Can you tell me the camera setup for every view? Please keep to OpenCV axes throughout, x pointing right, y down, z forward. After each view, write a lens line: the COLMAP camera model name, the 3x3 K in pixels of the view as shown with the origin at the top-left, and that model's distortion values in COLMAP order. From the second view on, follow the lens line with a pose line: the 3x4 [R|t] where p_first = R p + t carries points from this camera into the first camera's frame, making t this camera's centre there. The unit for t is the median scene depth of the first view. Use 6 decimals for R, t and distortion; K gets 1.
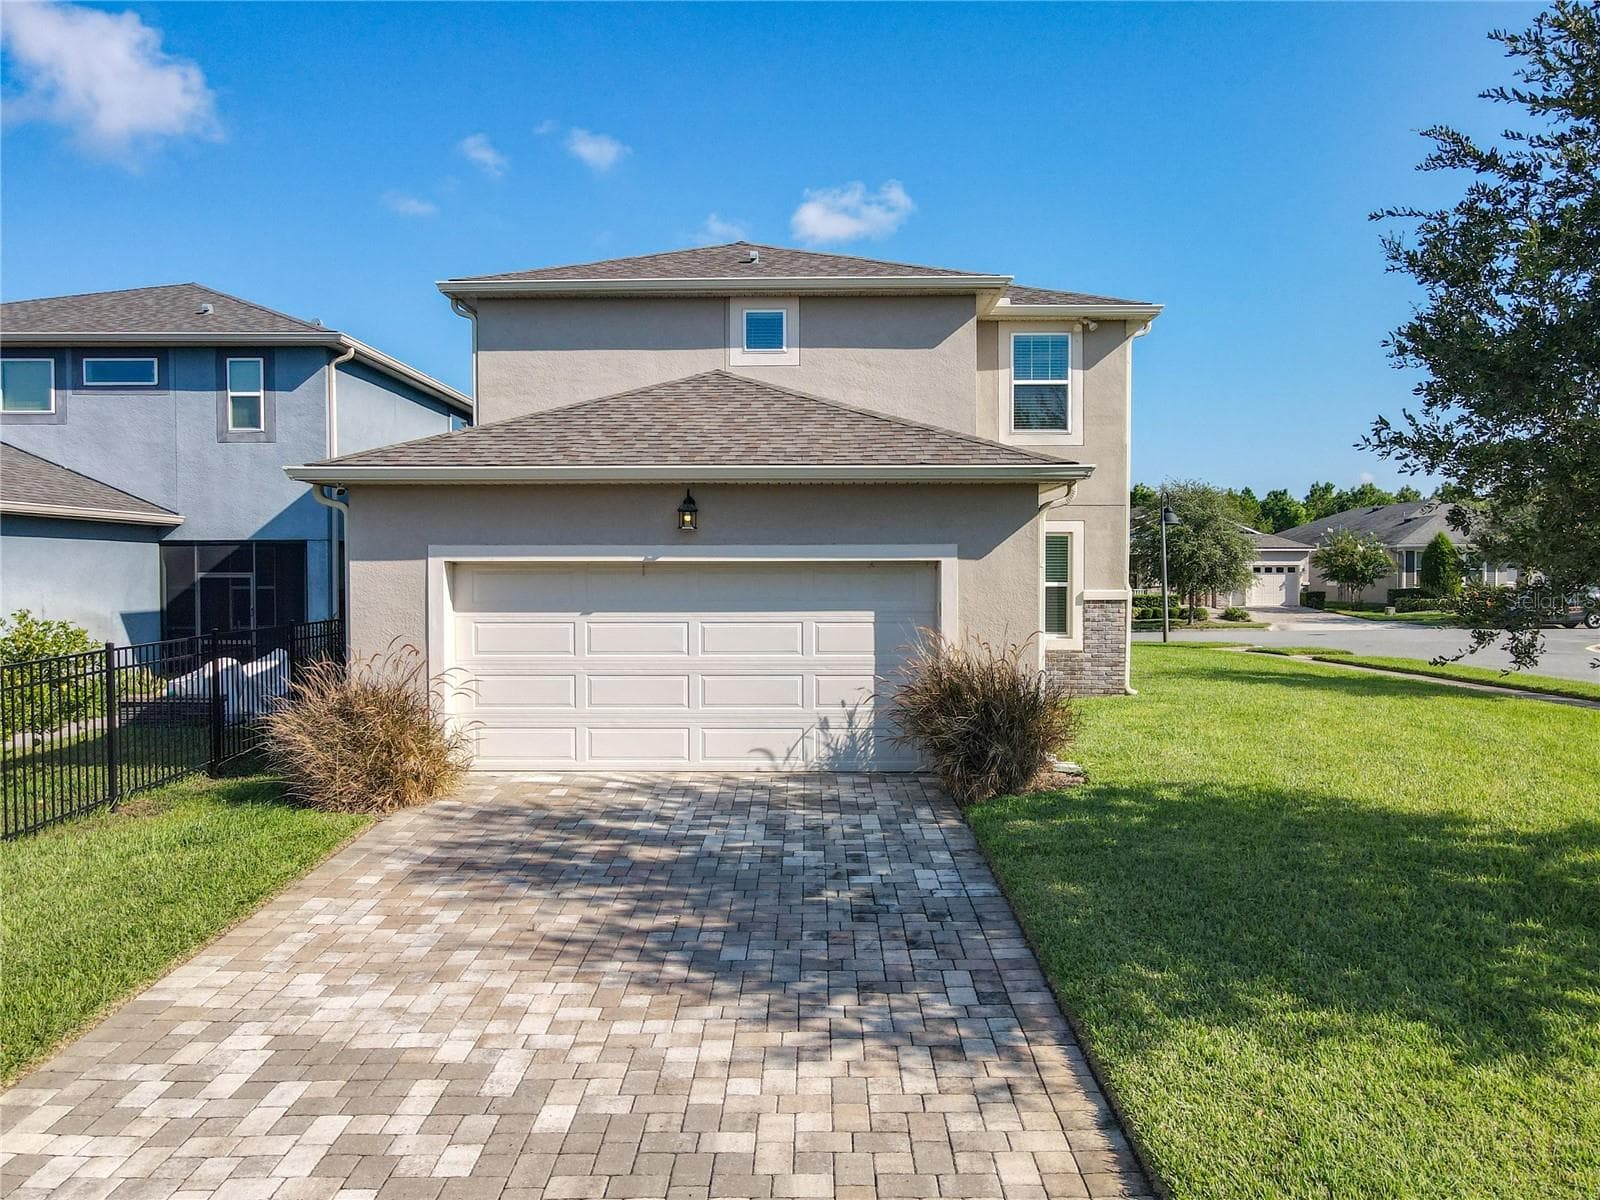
lens RADIAL K [[1168.3, 0, 795.2], [0, 1168.3, 601.4], [0, 0, 1]] dist [-0.011905, 0.015073]
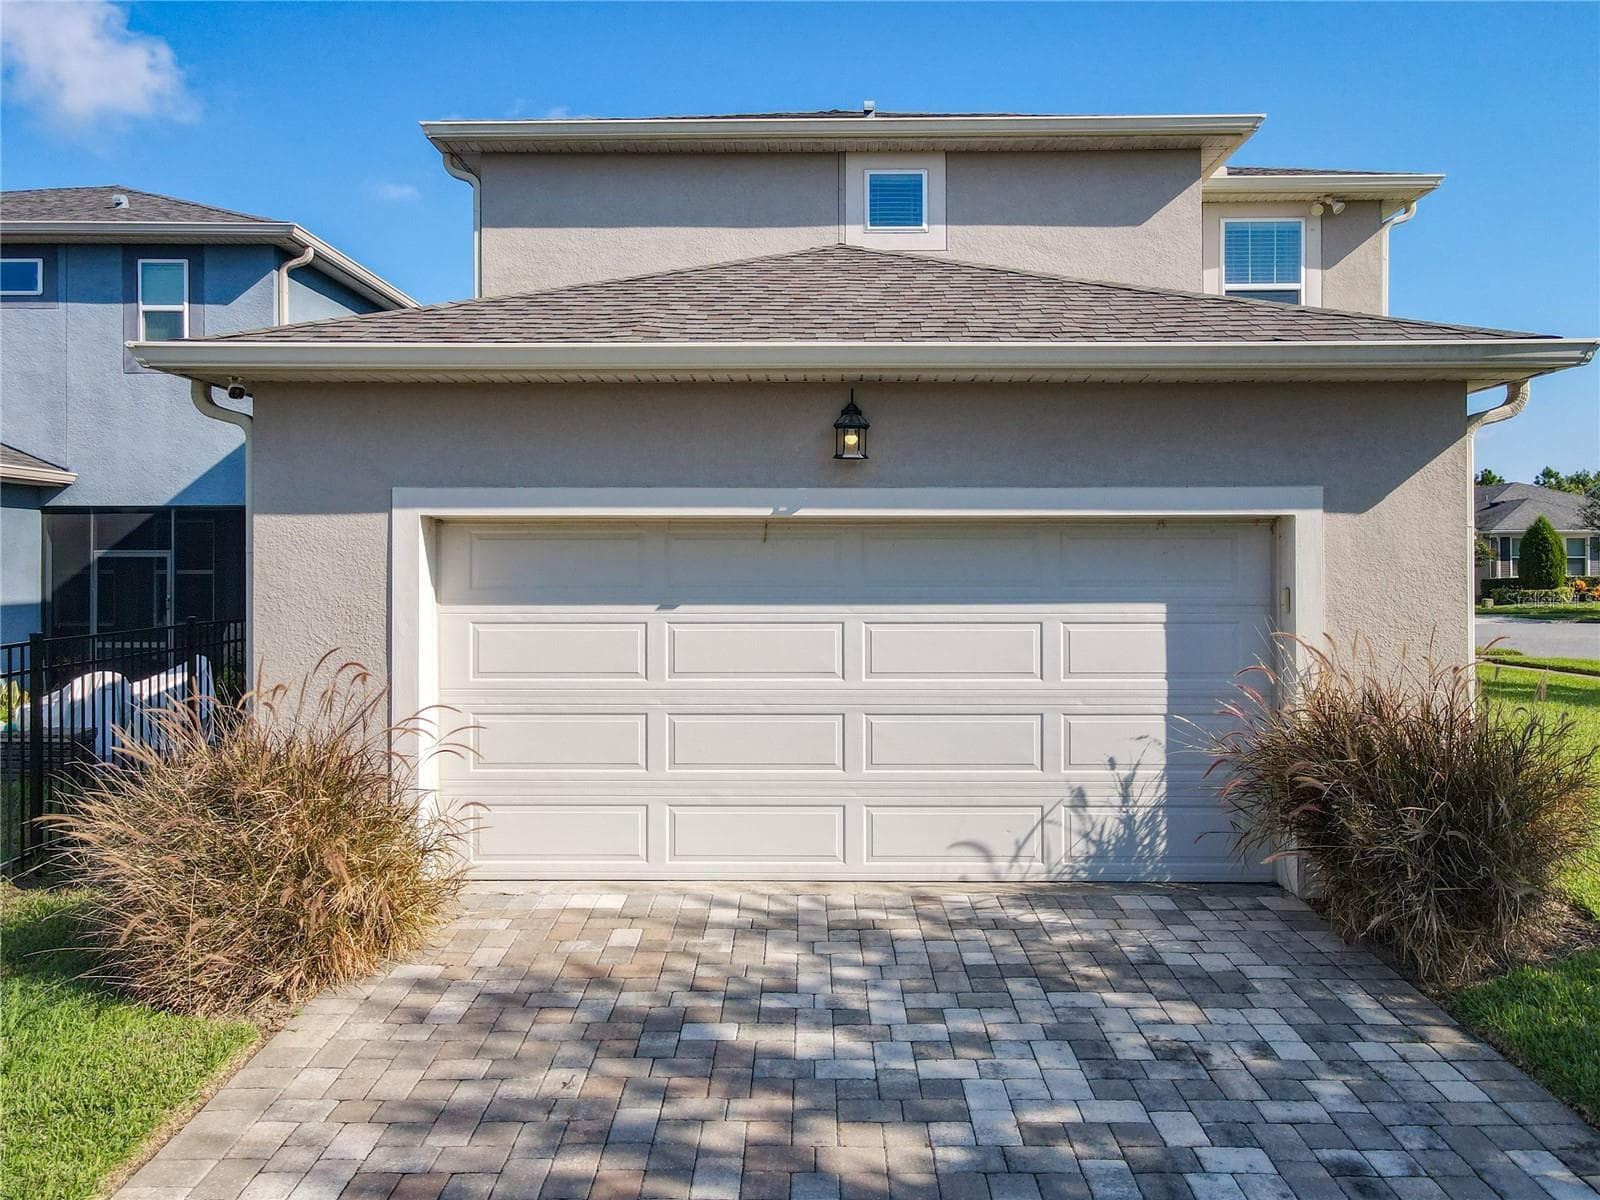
lens RADIAL K [[1169.4, 0, 818.3], [0, 1169.4, 564.4], [0, 0, 1]] dist [0.008495, 0.012430]
pose [[0.999863, 0.001204, 0.016482, -0.114110], [-0.000804, 0.999705, -0.024261, 0.003282], [-0.016506, 0.024244, 0.999570, 0.419263]]
